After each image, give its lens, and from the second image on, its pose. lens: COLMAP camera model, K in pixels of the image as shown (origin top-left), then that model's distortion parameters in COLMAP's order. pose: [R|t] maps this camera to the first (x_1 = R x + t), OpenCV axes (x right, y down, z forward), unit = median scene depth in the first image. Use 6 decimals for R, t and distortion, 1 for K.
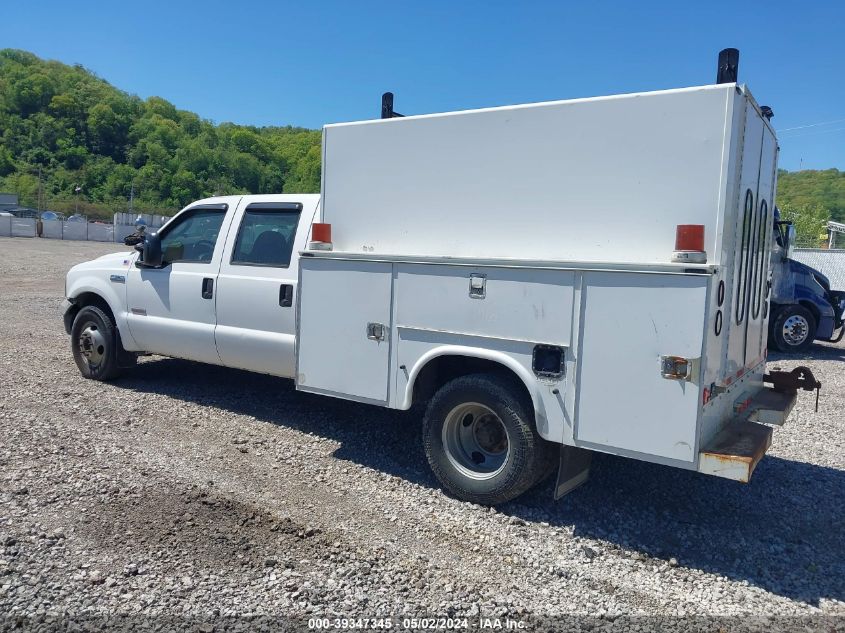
lens RADIAL K [[658.5, 0, 422.5], [0, 658.5, 316.5], [0, 0, 1]] dist [0.025618, -0.005343]
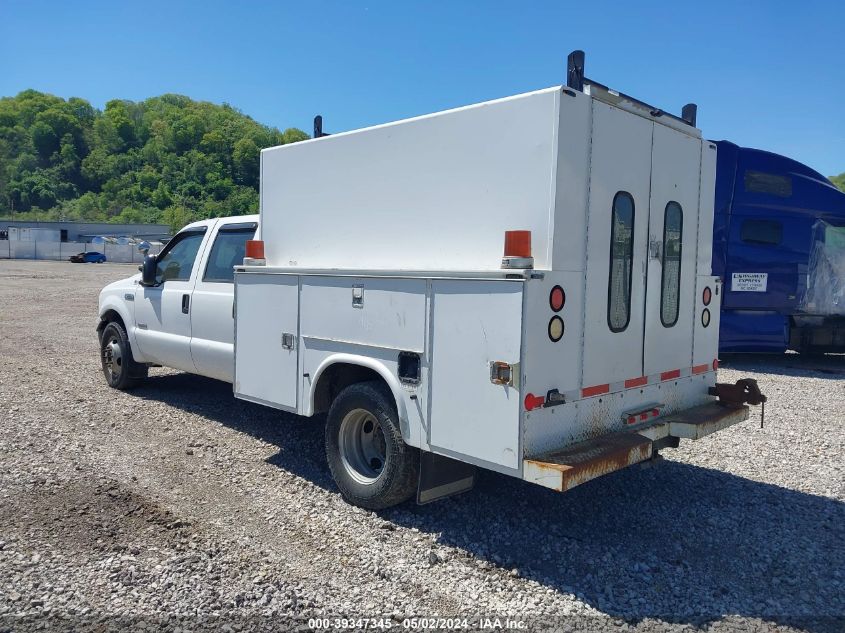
lens RADIAL K [[668.1, 0, 422.5], [0, 668.1, 316.5], [0, 0, 1]] dist [0.029788, -0.010574]
pose [[0.980718, -0.010649, -0.195138, 0.364179], [0.005200, 0.999583, -0.028416, 0.015381], [0.195360, 0.026853, 0.980364, -0.009850]]
